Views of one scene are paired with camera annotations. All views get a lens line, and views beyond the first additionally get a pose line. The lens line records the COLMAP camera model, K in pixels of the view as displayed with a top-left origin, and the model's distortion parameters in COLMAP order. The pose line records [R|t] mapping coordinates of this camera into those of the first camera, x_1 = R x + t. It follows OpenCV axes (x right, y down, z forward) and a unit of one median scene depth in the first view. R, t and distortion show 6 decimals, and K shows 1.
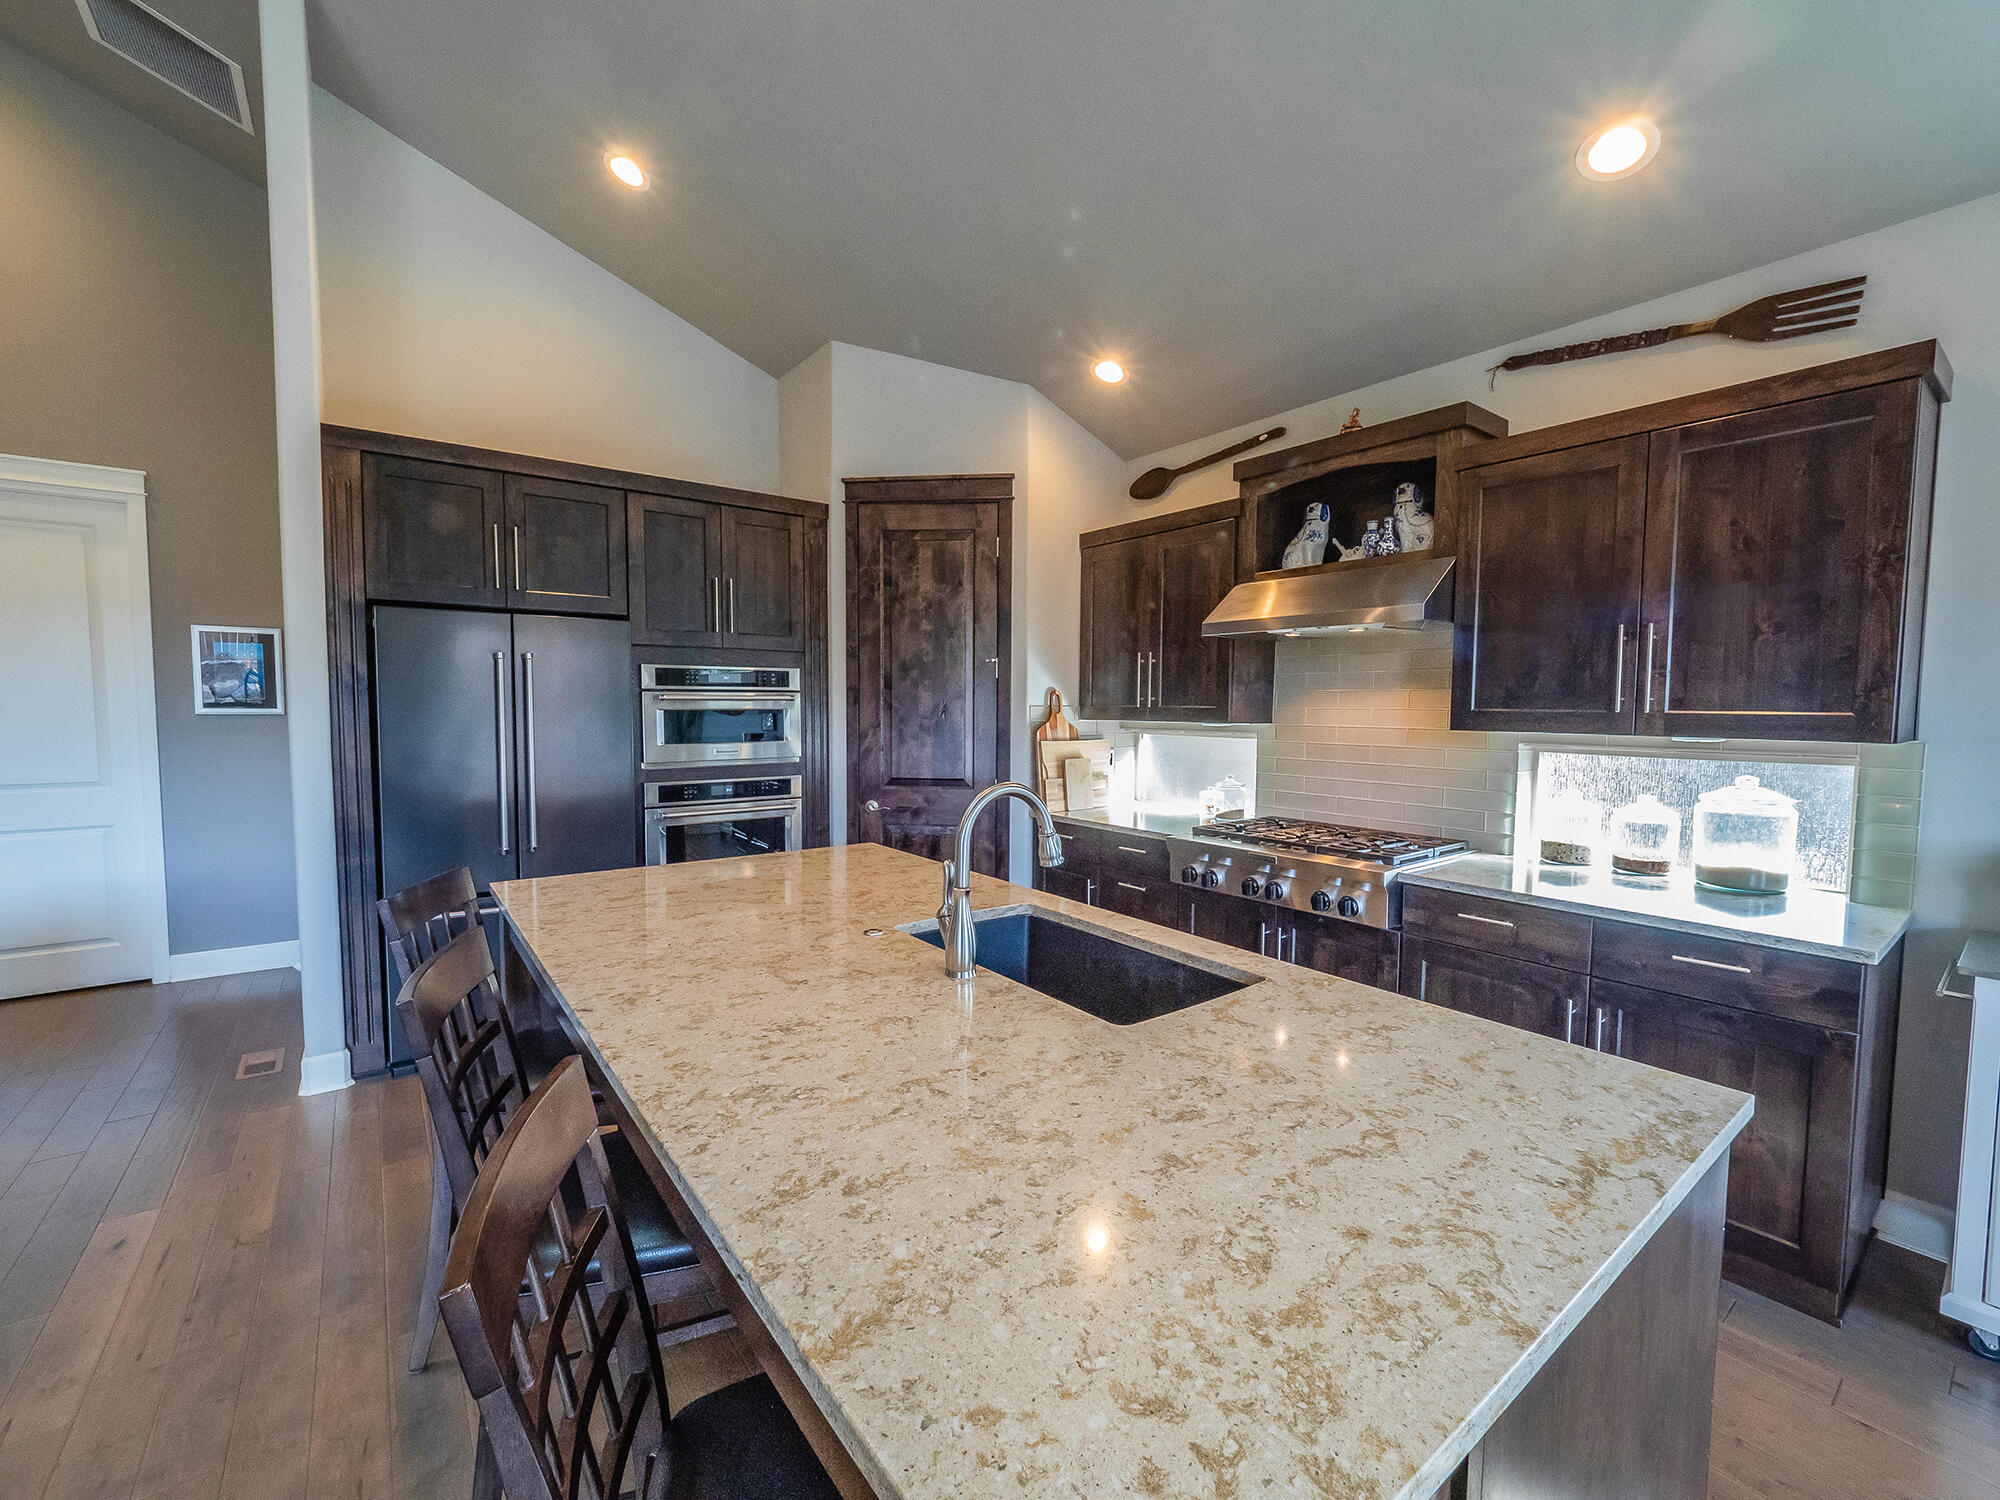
lens RADIAL K [[836.0, 0, 1001.2], [0, 836.0, 750.0], [0, 0, 1]] dist [-0.002543, -0.000183]
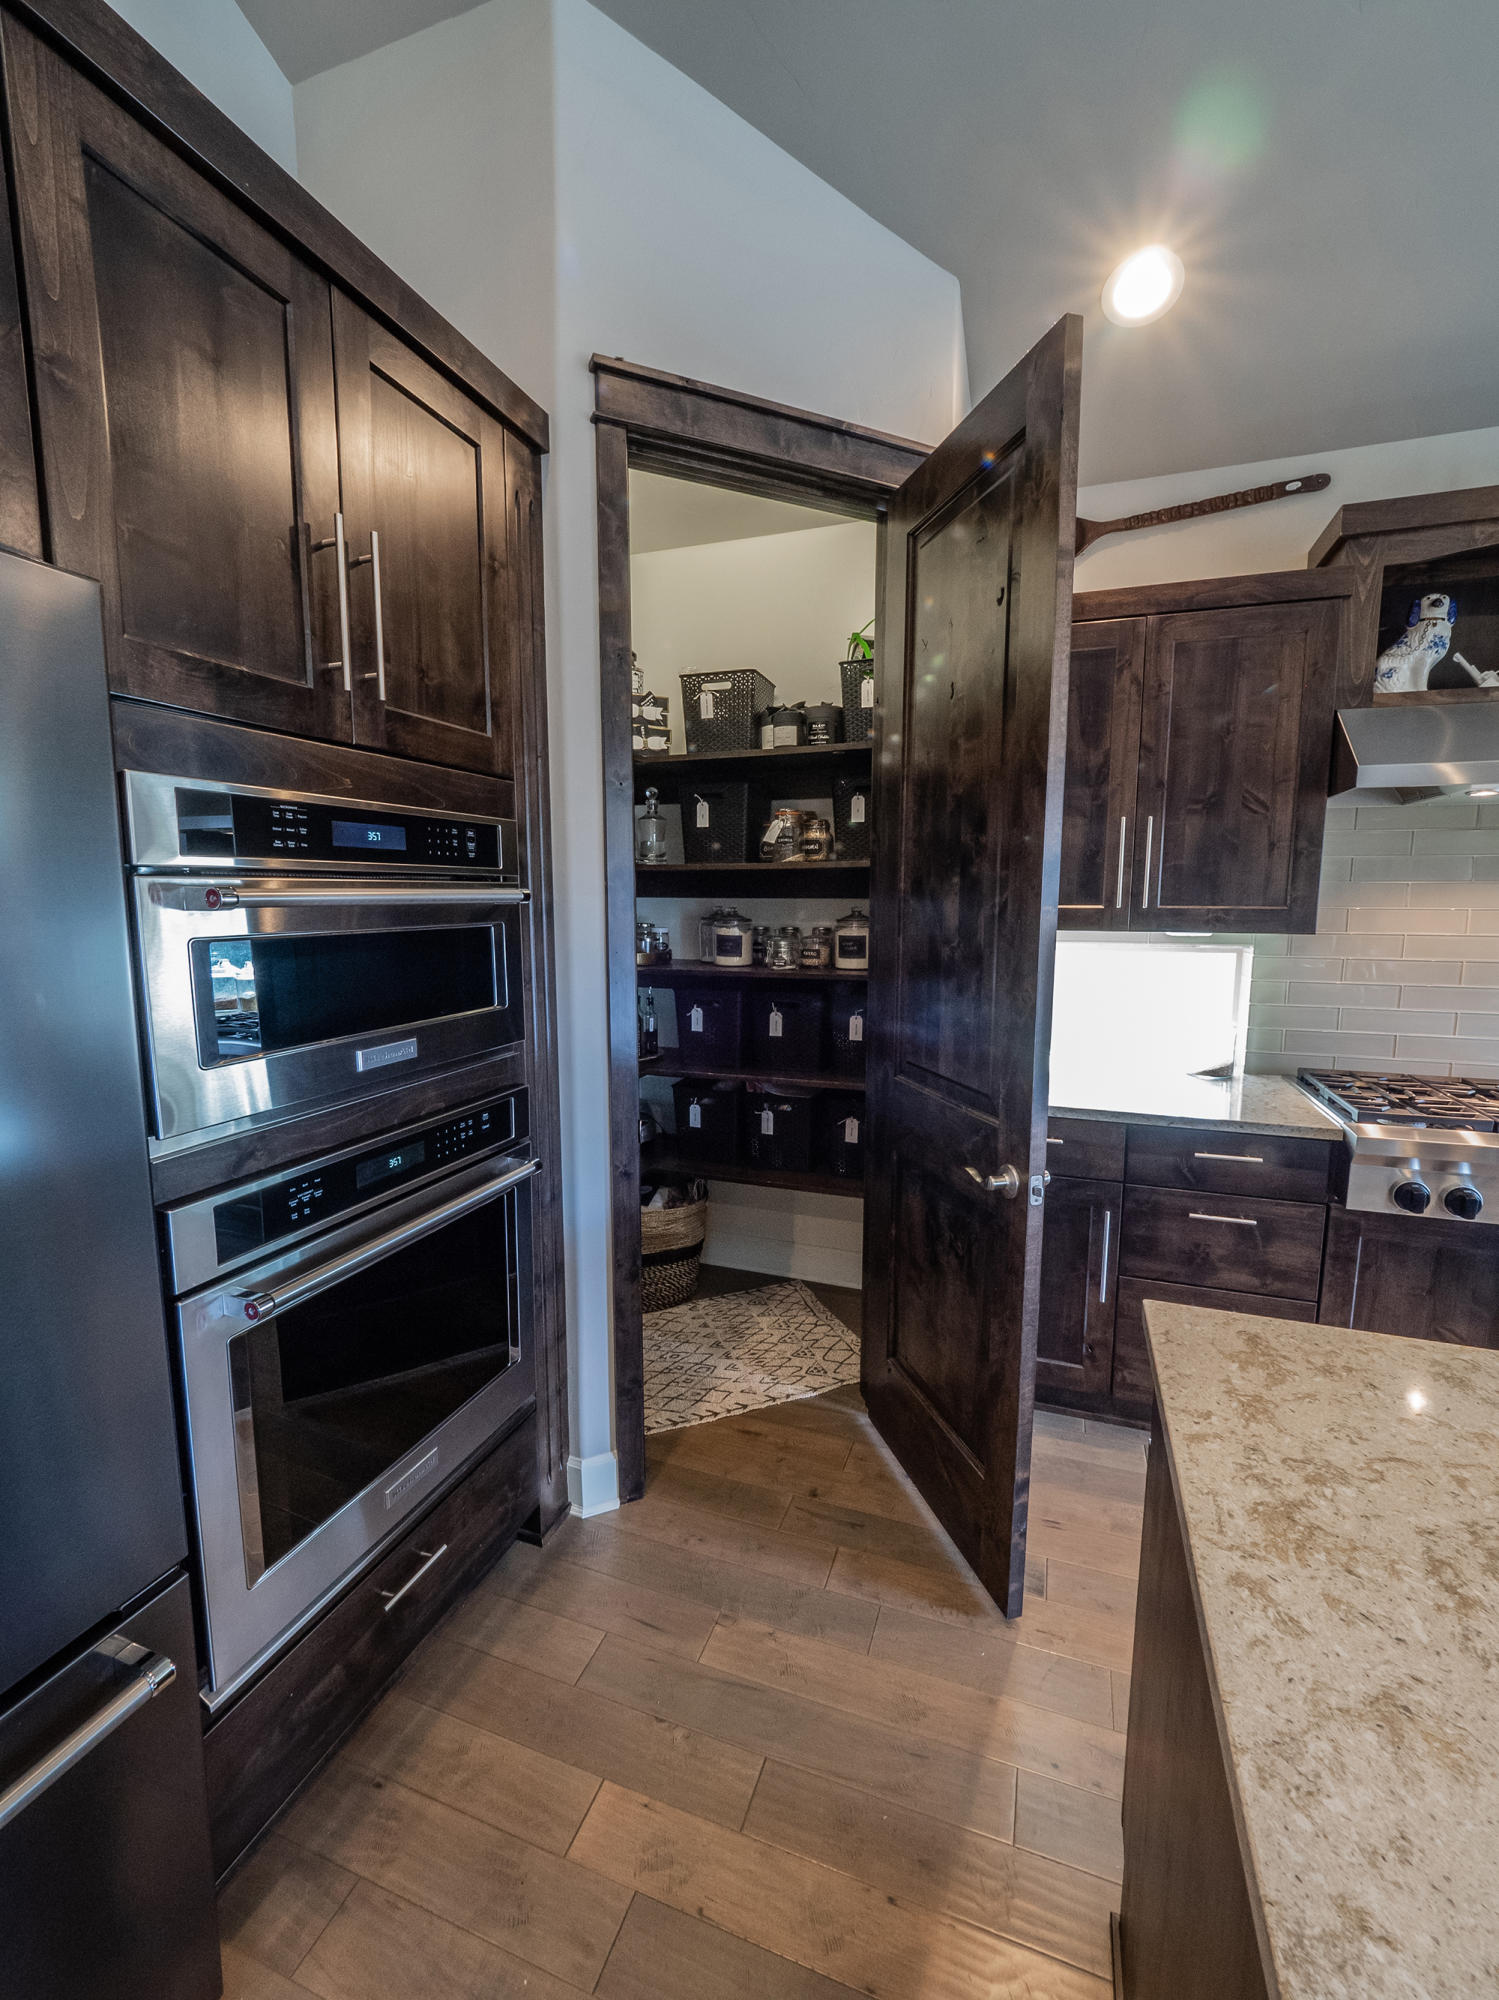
lens RADIAL K [[836.0, 0, 765.7], [0, 836.0, 1009.4], [0, 0, 1]] dist [-0.002543, -0.000183]
pose [[0.831880, -0.077463, 0.549522, -0.517542], [0.034363, 0.995500, 0.088310, -0.054660], [-0.553890, -0.054580, 0.830799, 0.847168]]
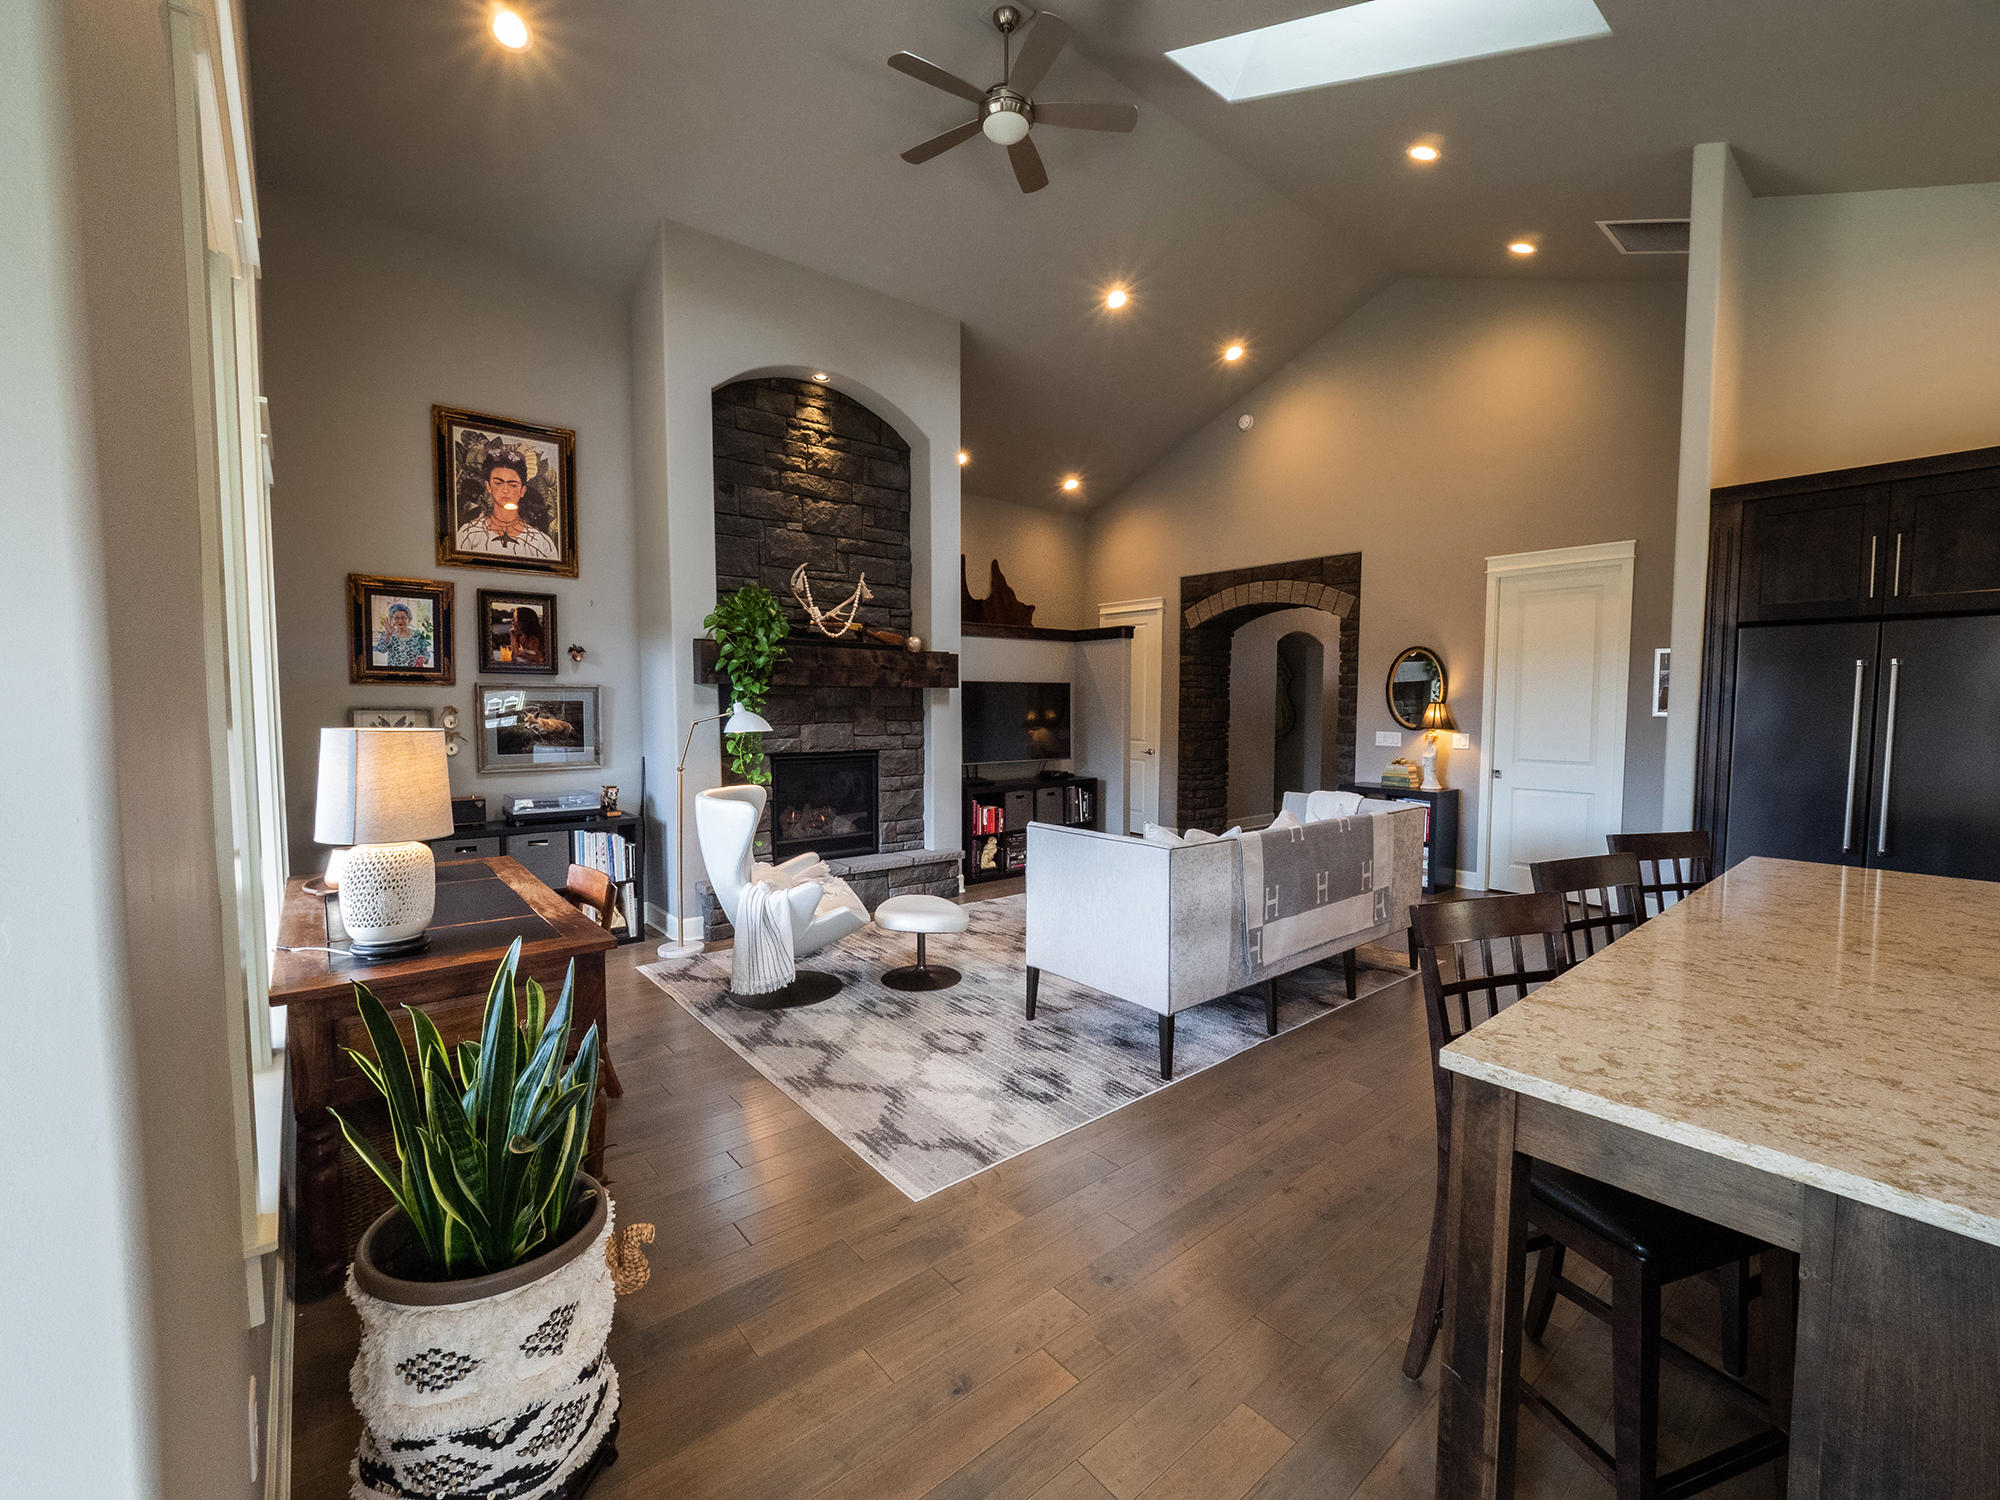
lens RADIAL K [[836.0, 0, 1000.3], [0, 836.0, 765.2], [0, 0, 1]] dist [-0.002543, -0.000183]
pose [[0.038950, 0.068202, -0.996911, 0.441463], [-0.054398, 0.996333, 0.066037, 0.006377], [0.997759, 0.051658, 0.042517, -0.124188]]
